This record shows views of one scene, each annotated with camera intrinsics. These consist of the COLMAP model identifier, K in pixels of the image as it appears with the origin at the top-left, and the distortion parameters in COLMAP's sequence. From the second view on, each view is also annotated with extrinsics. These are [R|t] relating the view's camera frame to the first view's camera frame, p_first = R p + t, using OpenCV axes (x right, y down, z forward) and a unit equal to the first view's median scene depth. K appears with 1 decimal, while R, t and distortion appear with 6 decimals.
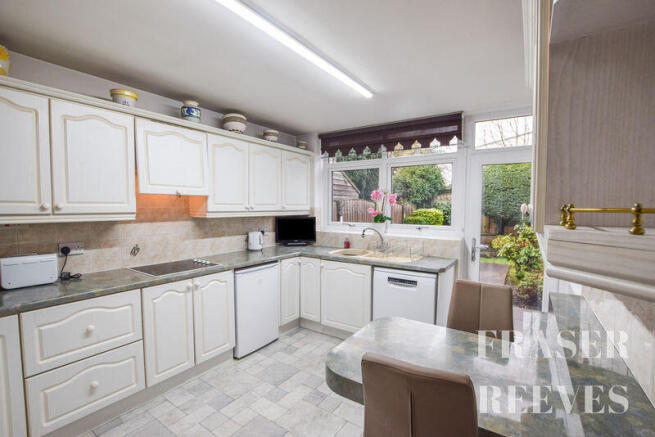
lens RADIAL K [[300.5, 0, 328.0], [0, 300.5, 222.3], [0, 0, 1]] dist [-0.005837, -0.000617]
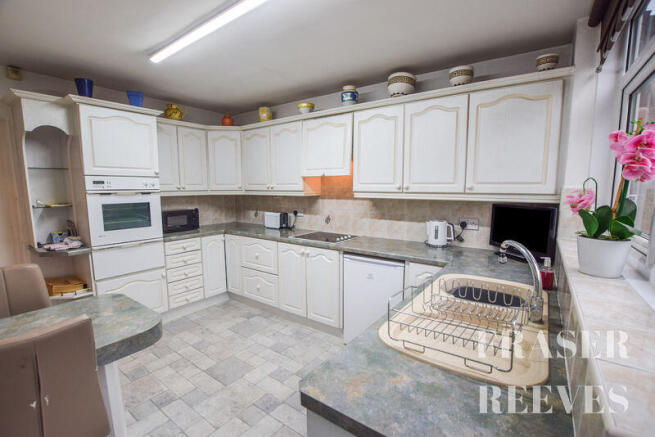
lens RADIAL K [[300.5, 0, 326.9], [0, 300.5, 221.8], [0, 0, 1]] dist [-0.005837, -0.000617]
pose [[-0.025955, 0.116150, -0.992892, 0.643364], [-0.050966, 0.991782, 0.117352, -0.050600], [0.998363, 0.053650, -0.019822, 0.967175]]
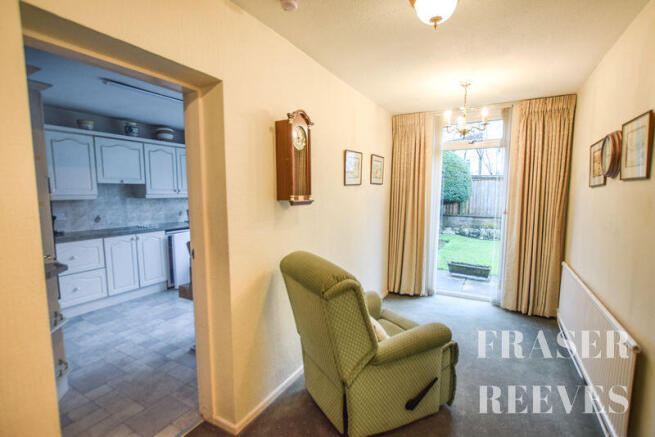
lens RADIAL K [[300.5, 0, 330.6], [0, 300.5, 221.4], [0, 0, 1]] dist [-0.005837, -0.000617]
pose [[0.996291, -0.002198, 0.086022, 0.422525], [-0.003214, 0.998026, 0.062724, 0.002498], [-0.085990, -0.062768, 0.994317, -0.642464]]
